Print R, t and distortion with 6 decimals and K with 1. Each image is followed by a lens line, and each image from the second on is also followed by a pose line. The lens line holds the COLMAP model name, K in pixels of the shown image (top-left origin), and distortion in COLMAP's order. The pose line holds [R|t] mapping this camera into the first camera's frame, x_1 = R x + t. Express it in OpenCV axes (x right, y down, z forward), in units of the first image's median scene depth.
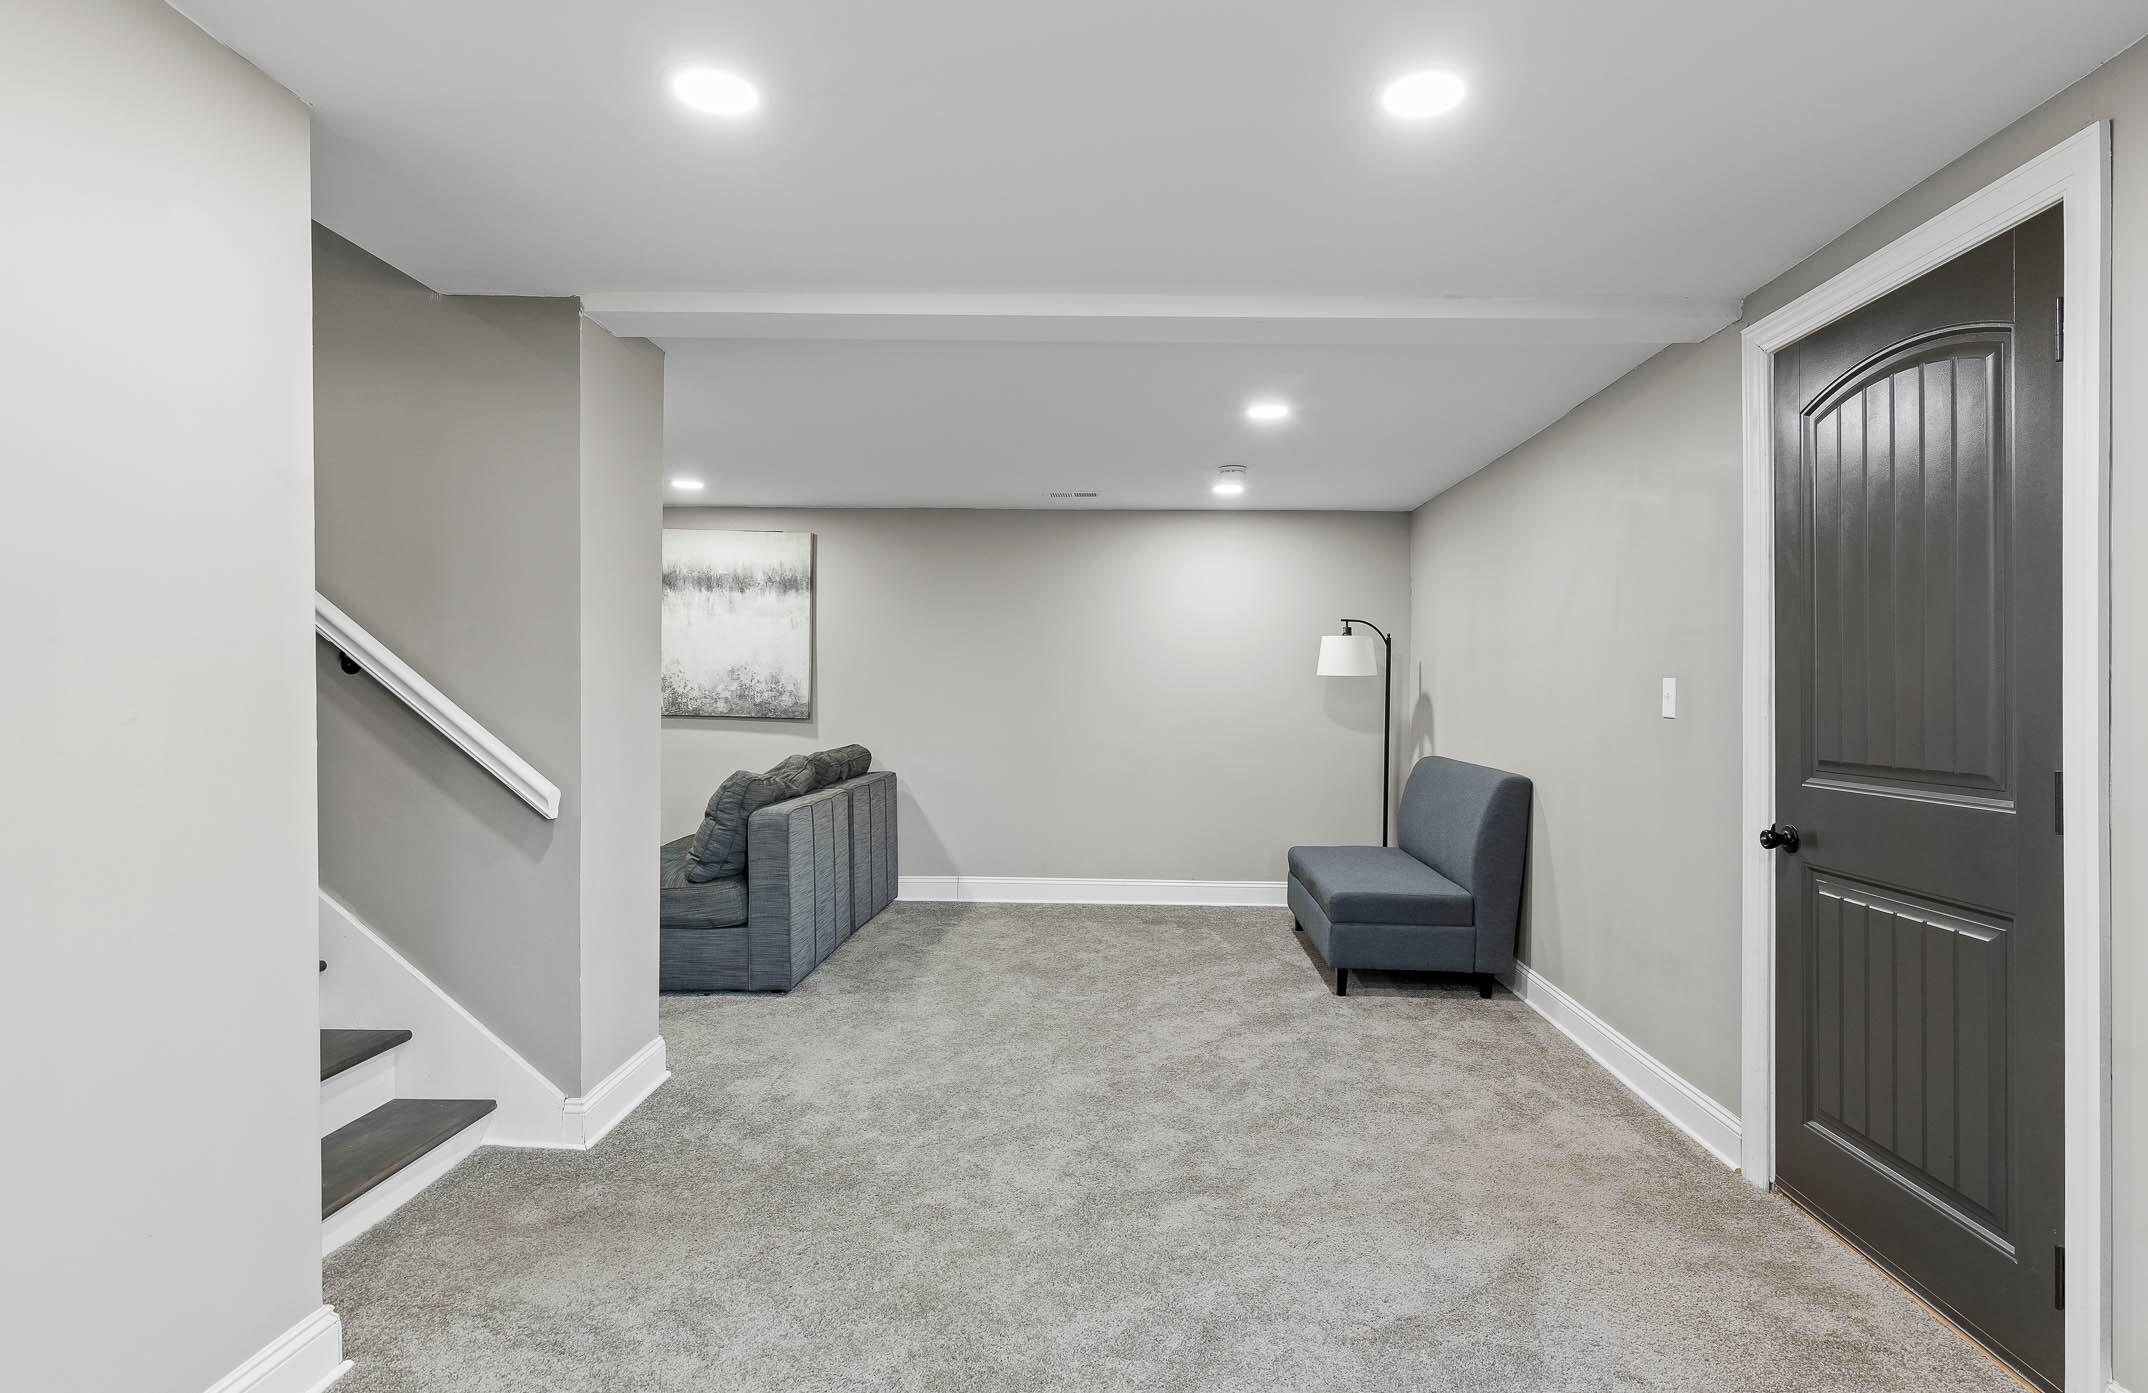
lens RADIAL K [[1033.2, 0, 1084.6], [0, 1033.2, 731.7], [0, 0, 1]] dist [0.010623, -0.000957]
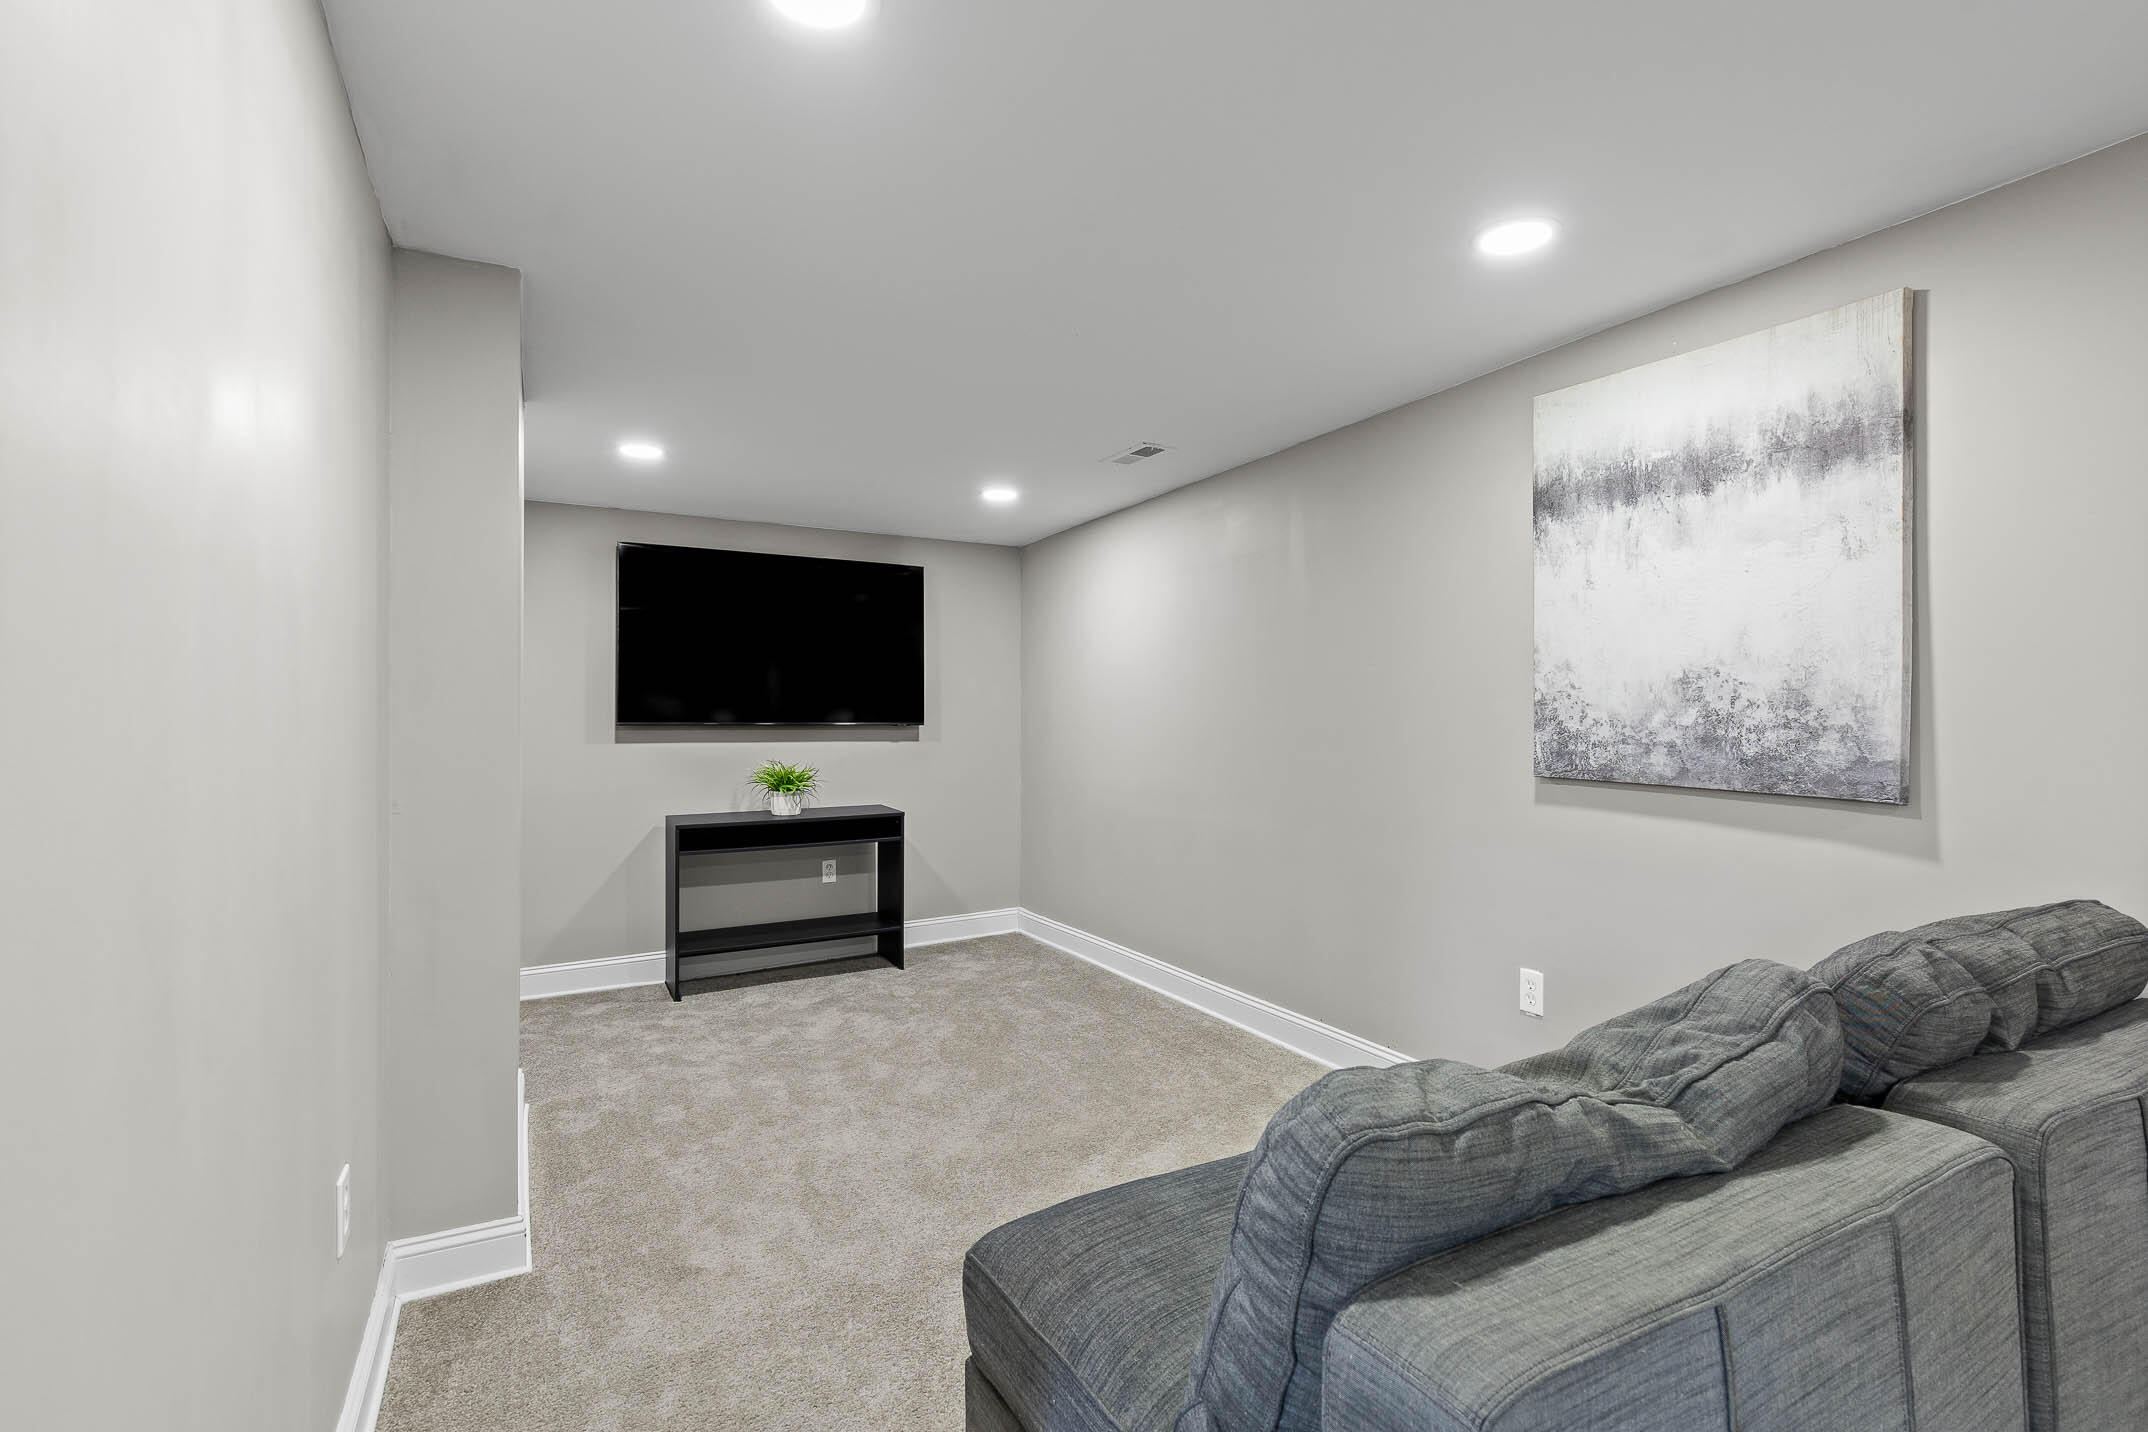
lens RADIAL K [[987.0, 0, 1075.1], [0, 987.0, 702.4], [0, 0, 1]] dist [-0.012852, -0.000365]
pose [[0.512992, -0.020834, -0.858140, -0.122169], [-0.040217, 0.998024, -0.048271, -0.020118], [0.857451, 0.059275, 0.511141, 0.578769]]
